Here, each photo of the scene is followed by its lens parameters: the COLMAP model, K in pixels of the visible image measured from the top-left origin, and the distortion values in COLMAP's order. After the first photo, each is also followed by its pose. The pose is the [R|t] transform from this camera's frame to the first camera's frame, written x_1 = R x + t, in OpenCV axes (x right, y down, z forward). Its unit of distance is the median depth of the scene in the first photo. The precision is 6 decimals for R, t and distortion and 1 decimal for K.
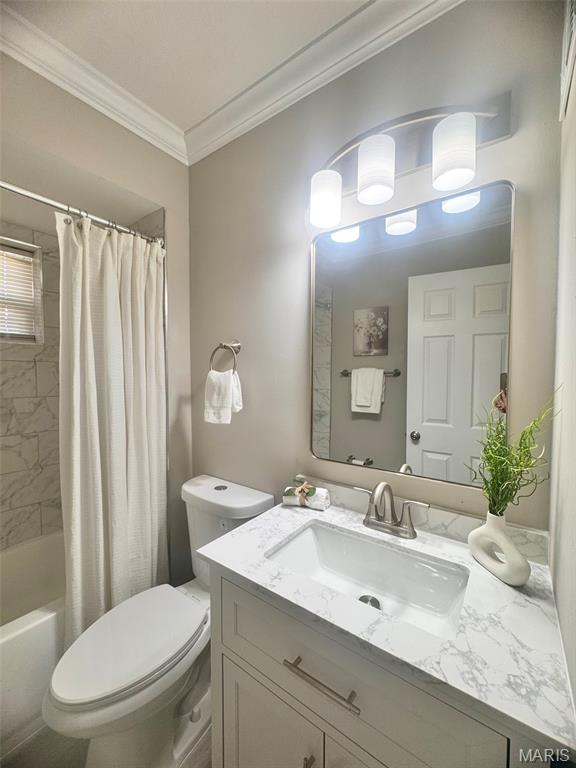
lens RADIAL K [[309.8, 0, 278.6], [0, 309.8, 383.4], [0, 0, 1]] dist [-0.002983, -0.000276]
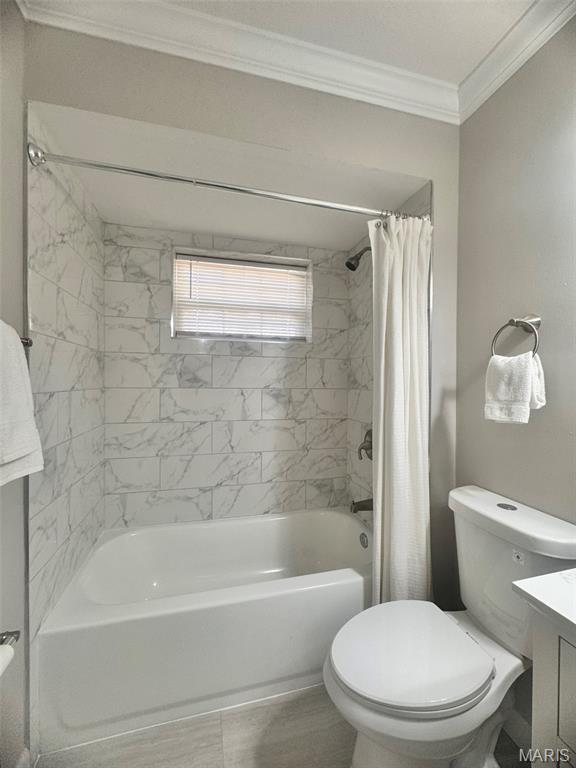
lens RADIAL K [[309.8, 0, 288.7], [0, 309.8, 379.1], [0, 0, 1]] dist [-0.002983, -0.000276]
pose [[0.786681, 0.001906, -0.617357, -0.147846], [-0.023392, 0.999369, -0.026722, 0.055488], [0.616917, 0.035463, 0.786229, 0.047553]]
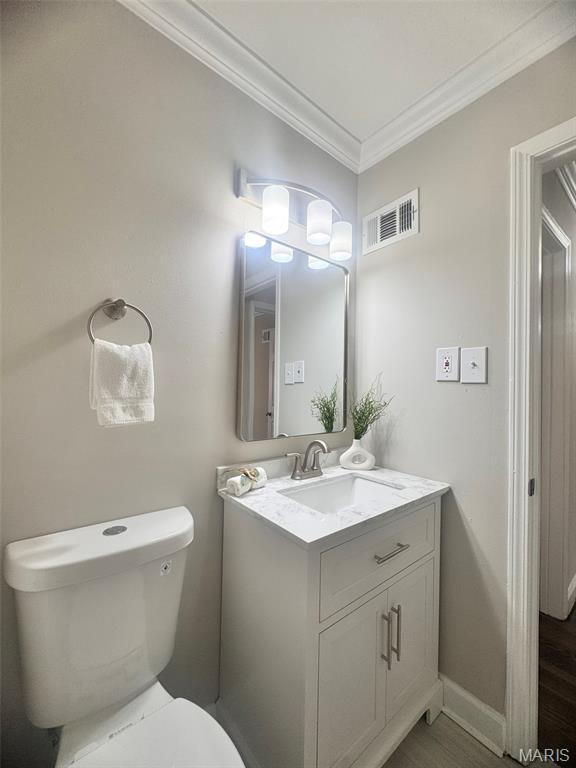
lens RADIAL K [[309.8, 0, 290.1], [0, 309.8, 381.1], [0, 0, 1]] dist [-0.002983, -0.000276]
pose [[0.250989, 0.025000, 0.967667, -0.735615], [0.008075, 0.999578, -0.027919, 0.060996], [-0.967956, 0.014822, 0.250681, 0.519254]]
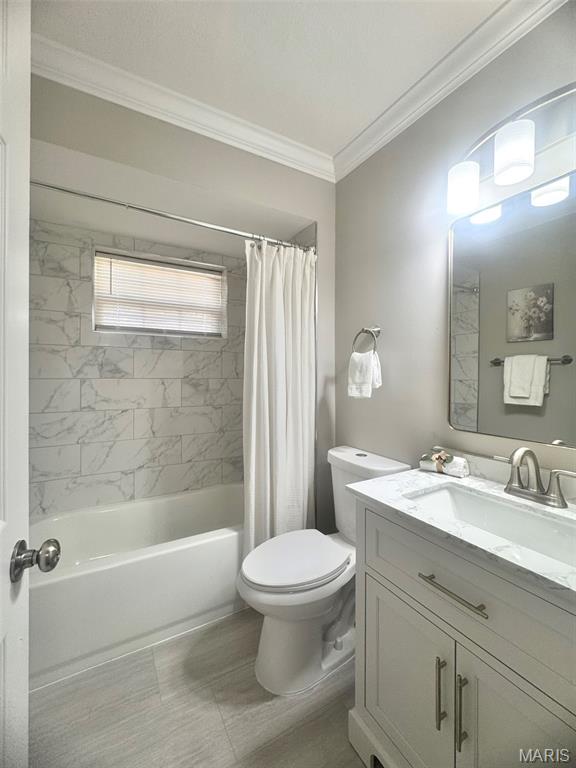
lens RADIAL K [[309.8, 0, 287.6], [0, 309.8, 375.3], [0, 0, 1]] dist [-0.002983, -0.000276]
pose [[0.921606, 0.003054, -0.388116, 0.005252], [-0.011625, 0.999738, -0.019738, 0.073264], [0.387954, 0.022702, 0.921399, -0.176692]]
